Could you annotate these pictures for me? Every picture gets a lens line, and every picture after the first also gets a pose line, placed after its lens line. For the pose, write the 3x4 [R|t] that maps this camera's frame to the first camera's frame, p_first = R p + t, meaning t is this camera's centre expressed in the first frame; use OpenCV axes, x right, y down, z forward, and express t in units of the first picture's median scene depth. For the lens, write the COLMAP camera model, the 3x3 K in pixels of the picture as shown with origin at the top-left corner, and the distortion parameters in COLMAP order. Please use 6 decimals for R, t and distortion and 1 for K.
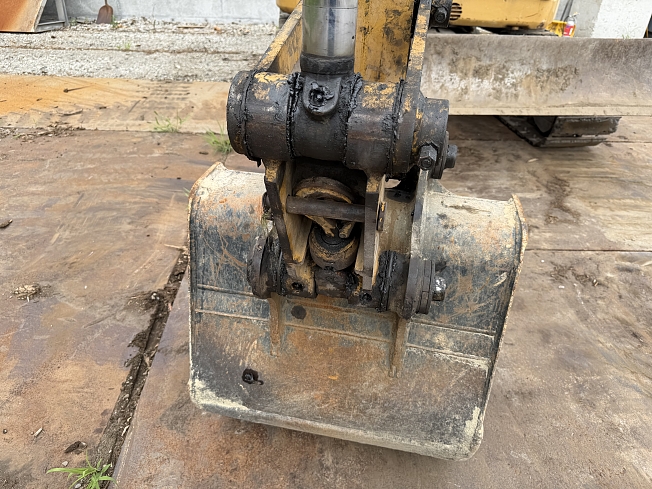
lens RADIAL K [[463.8, 0, 310.5], [0, 463.8, 243.8], [0, 0, 1]] dist [0.051495, -0.063333]
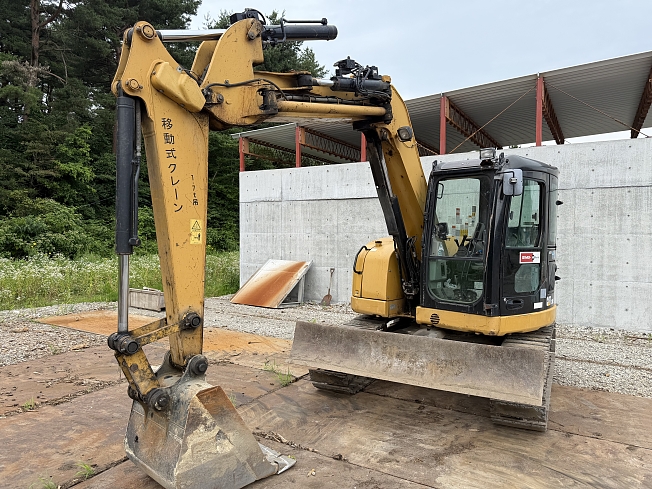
lens RADIAL K [[463.8, 0, 310.5], [0, 463.8, 243.8], [0, 0, 1]] dist [0.051495, -0.063333]
pose [[0.838486, -0.011644, -0.544798, 0.921251], [-0.281694, 0.846563, -0.451642, 0.108491], [0.466465, 0.532162, 0.706551, -0.445016]]
